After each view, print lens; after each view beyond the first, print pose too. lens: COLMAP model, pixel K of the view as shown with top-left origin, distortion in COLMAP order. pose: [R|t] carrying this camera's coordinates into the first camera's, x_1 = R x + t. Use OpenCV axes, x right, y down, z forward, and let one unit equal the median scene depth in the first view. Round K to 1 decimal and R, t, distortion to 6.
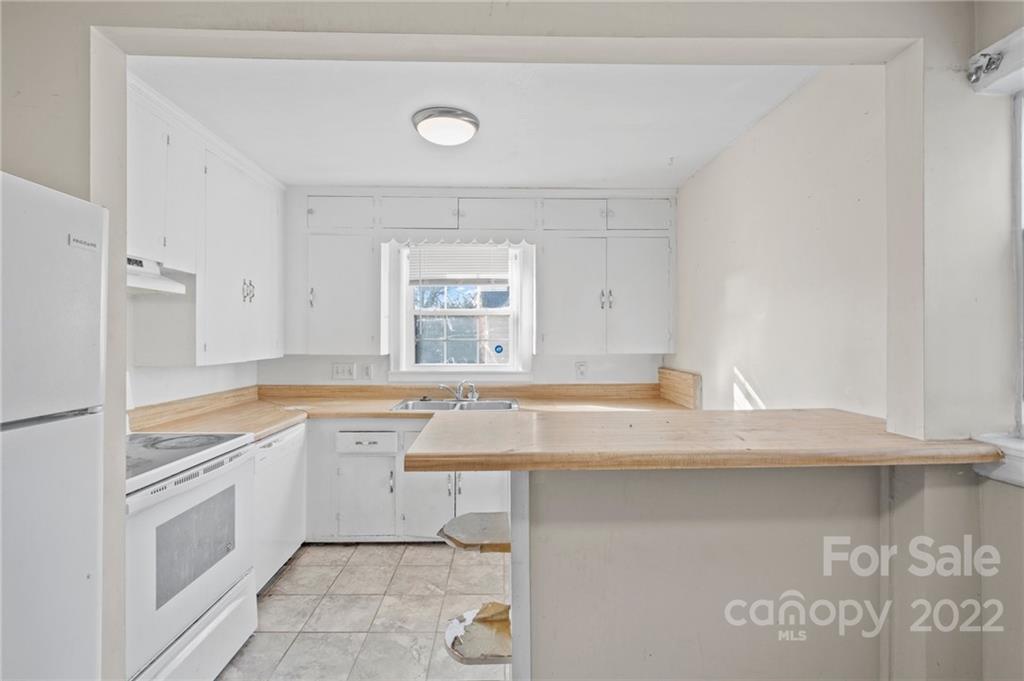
lens RADIAL K [[468.2, 0, 509.2], [0, 468.2, 336.2], [0, 0, 1]] dist [0.002765, 0.000161]
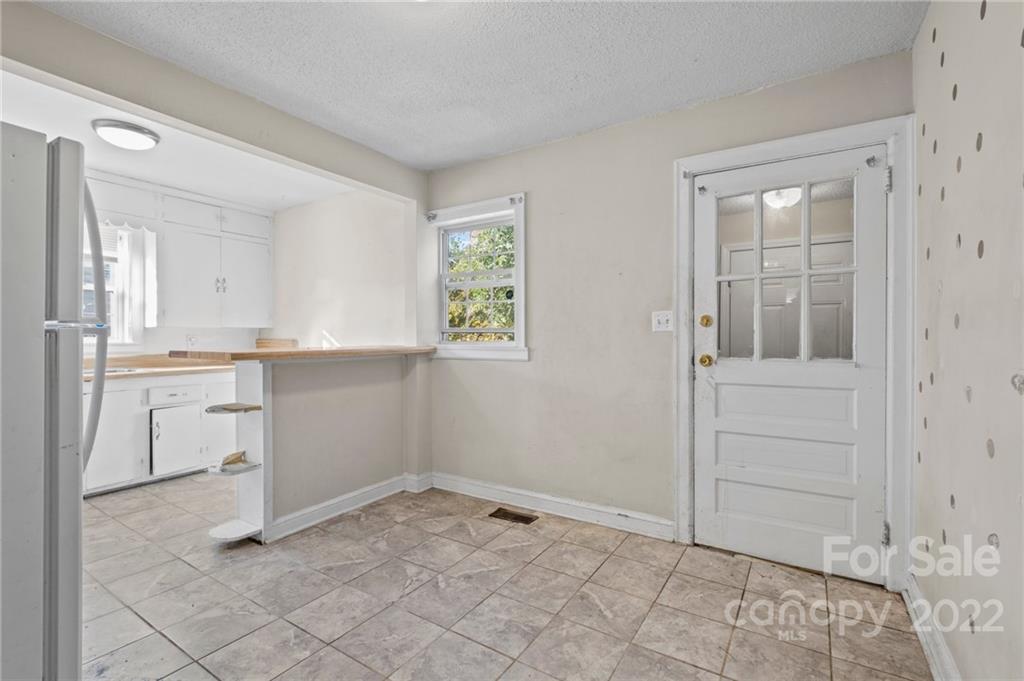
lens RADIAL K [[468.2, 0, 509.2], [0, 468.2, 336.2], [0, 0, 1]] dist [0.002765, 0.000161]
pose [[0.559308, 0.001119, 0.828959, -0.536013], [-0.001383, 0.999999, -0.000417, 0.079314], [-0.828959, -0.000913, 0.559309, -0.486255]]
